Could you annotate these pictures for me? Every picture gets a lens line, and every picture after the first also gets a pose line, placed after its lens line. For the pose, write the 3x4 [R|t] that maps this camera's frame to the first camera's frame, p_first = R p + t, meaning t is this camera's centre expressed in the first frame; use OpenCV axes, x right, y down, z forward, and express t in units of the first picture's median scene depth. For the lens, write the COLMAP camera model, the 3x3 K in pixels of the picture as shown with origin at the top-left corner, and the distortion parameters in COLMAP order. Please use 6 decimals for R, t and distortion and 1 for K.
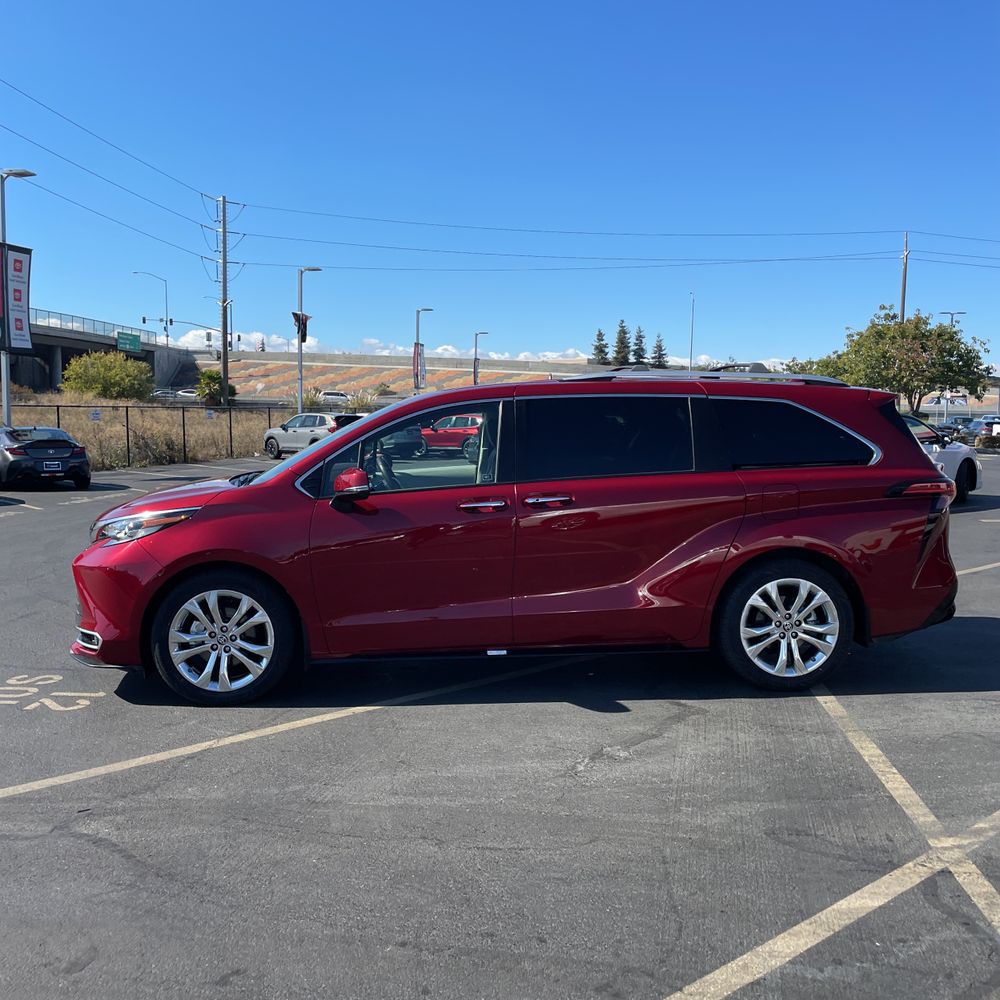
lens RADIAL K [[1000.7, 0, 514.0], [0, 1000.7, 503.2], [0, 0, 1]] dist [0.091009, -0.115921]
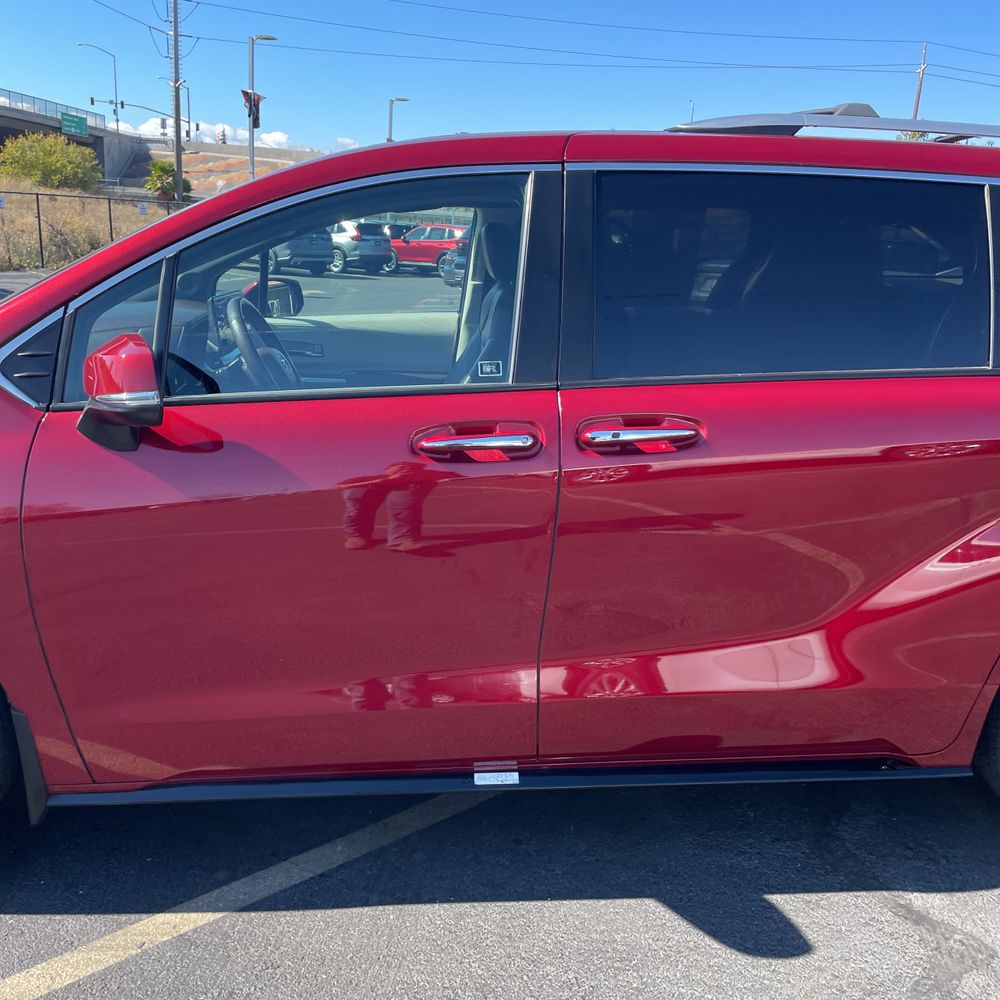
lens RADIAL K [[1000.7, 0, 514.0], [0, 1000.7, 503.2], [0, 0, 1]] dist [0.091009, -0.115921]
pose [[0.998736, 0.038803, 0.031951, -0.003953], [-0.043817, 0.983565, 0.175160, -0.006185], [-0.024629, -0.176338, 0.984021, 0.084276]]
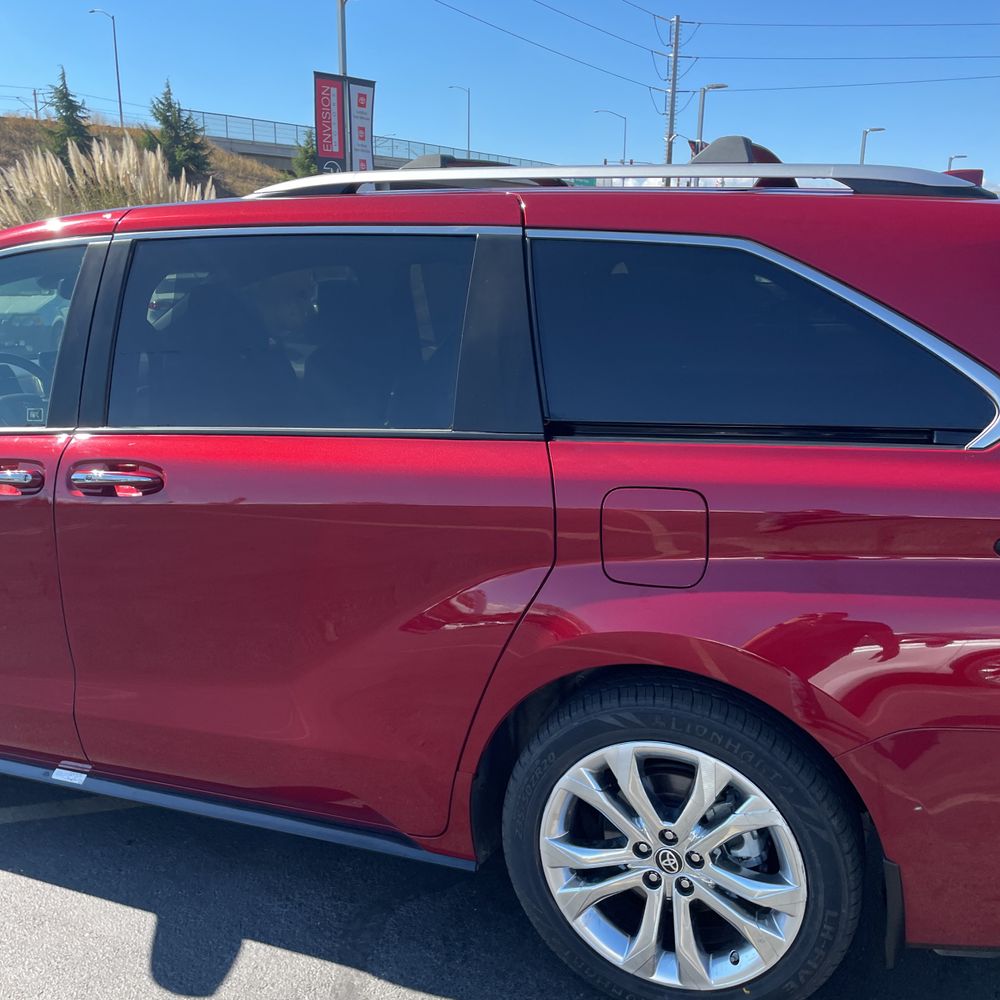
lens RADIAL K [[1011.7, 0, 514.4], [0, 1011.7, 513.5], [0, 0, 1]] dist [0.054294, -0.010069]
pose [[0.899035, 0.107448, -0.424489, 0.053435], [-0.039766, 0.985455, 0.165220, -0.009609], [0.436068, -0.131658, 0.890231, 0.094967]]
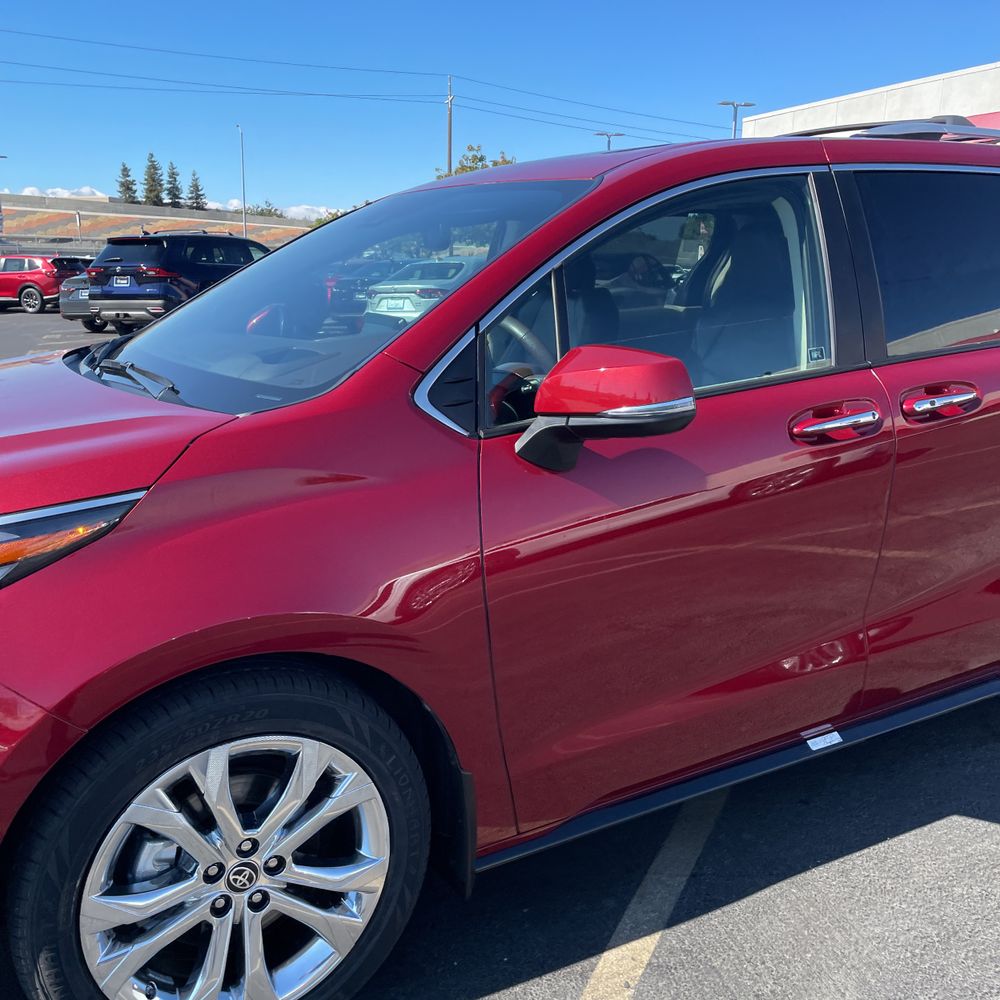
lens RADIAL K [[994.7, 0, 500.0], [0, 994.7, 500.0], [0, 0, 1]] dist [0.054822, -0.012011]
pose [[0.908692, -0.096337, 0.406201, -0.046255], [0.036571, 0.987638, 0.152424, -0.004974], [-0.415863, -0.123652, 0.900982, 0.093848]]
